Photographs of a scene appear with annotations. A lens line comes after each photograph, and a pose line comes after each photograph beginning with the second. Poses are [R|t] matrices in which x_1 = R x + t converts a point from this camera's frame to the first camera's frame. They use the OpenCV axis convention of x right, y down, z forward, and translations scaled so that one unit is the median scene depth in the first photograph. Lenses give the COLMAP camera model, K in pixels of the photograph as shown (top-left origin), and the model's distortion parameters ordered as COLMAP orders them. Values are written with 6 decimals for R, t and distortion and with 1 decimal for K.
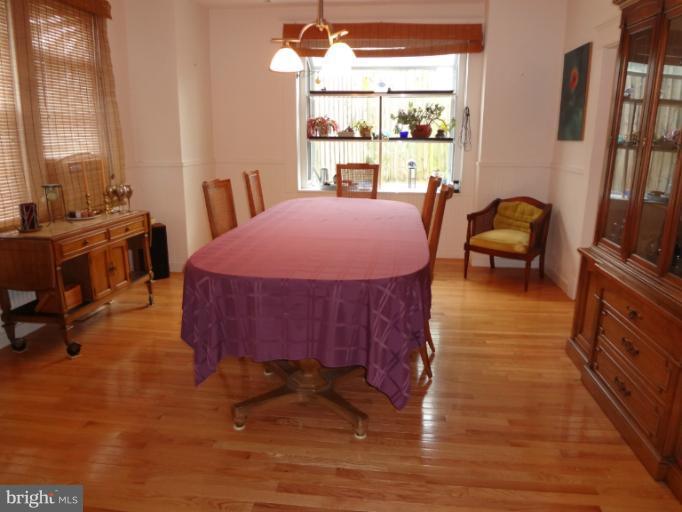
lens RADIAL K [[514.5, 0, 341.0], [0, 514.5, 256.0], [0, 0, 1]] dist [-0.044043, 0.011153]
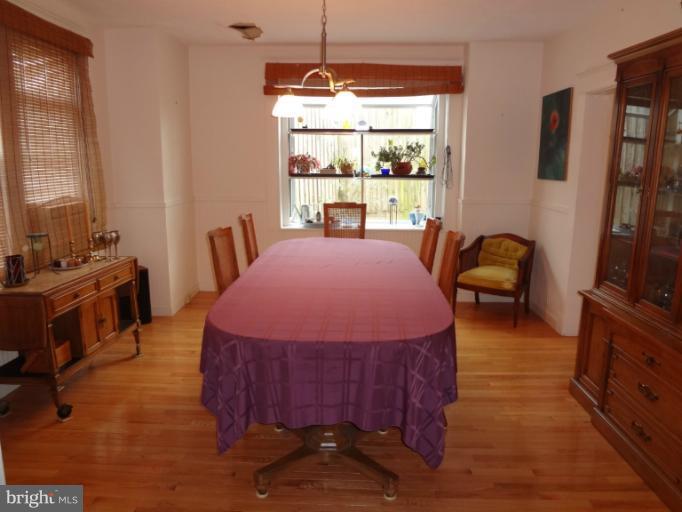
lens RADIAL K [[514.5, 0, 341.0], [0, 514.5, 256.0], [0, 0, 1]] dist [-0.044043, 0.011153]
pose [[0.995992, -0.017185, 0.087772, -0.081962], [0.021459, 0.998617, -0.047992, -0.037108], [-0.086826, 0.049684, 0.994984, 0.016399]]
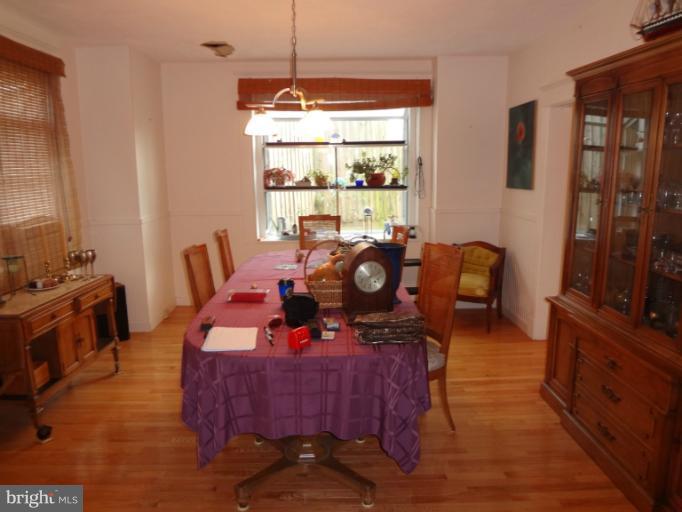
lens RADIAL K [[514.5, 0, 341.0], [0, 514.5, 256.0], [0, 0, 1]] dist [-0.044043, 0.011153]
pose [[0.990928, -0.040595, 0.128117, -0.076024], [0.048608, 0.997011, -0.060055, -0.047014], [-0.125296, 0.065737, 0.989939, -0.005875]]
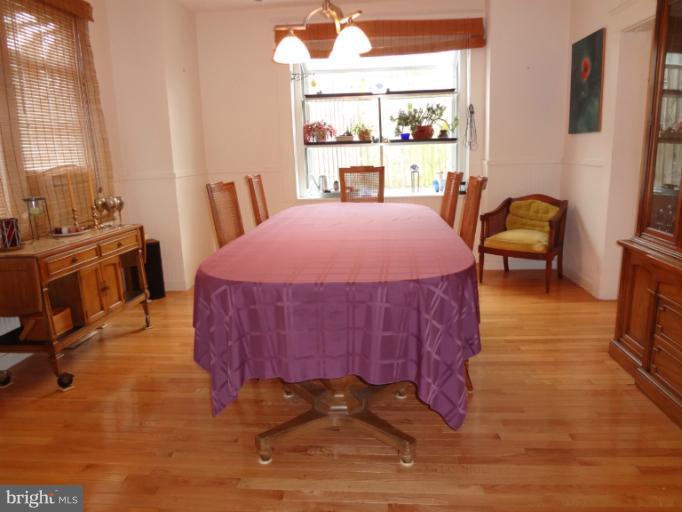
lens RADIAL K [[514.5, 0, 341.0], [0, 514.5, 256.0], [0, 0, 1]] dist [-0.044043, 0.011153]
pose [[0.998488, -0.046636, 0.029112, -0.051594], [0.047564, 0.998354, -0.032035, 0.015469], [-0.027570, 0.033371, 0.999063, 0.080898]]
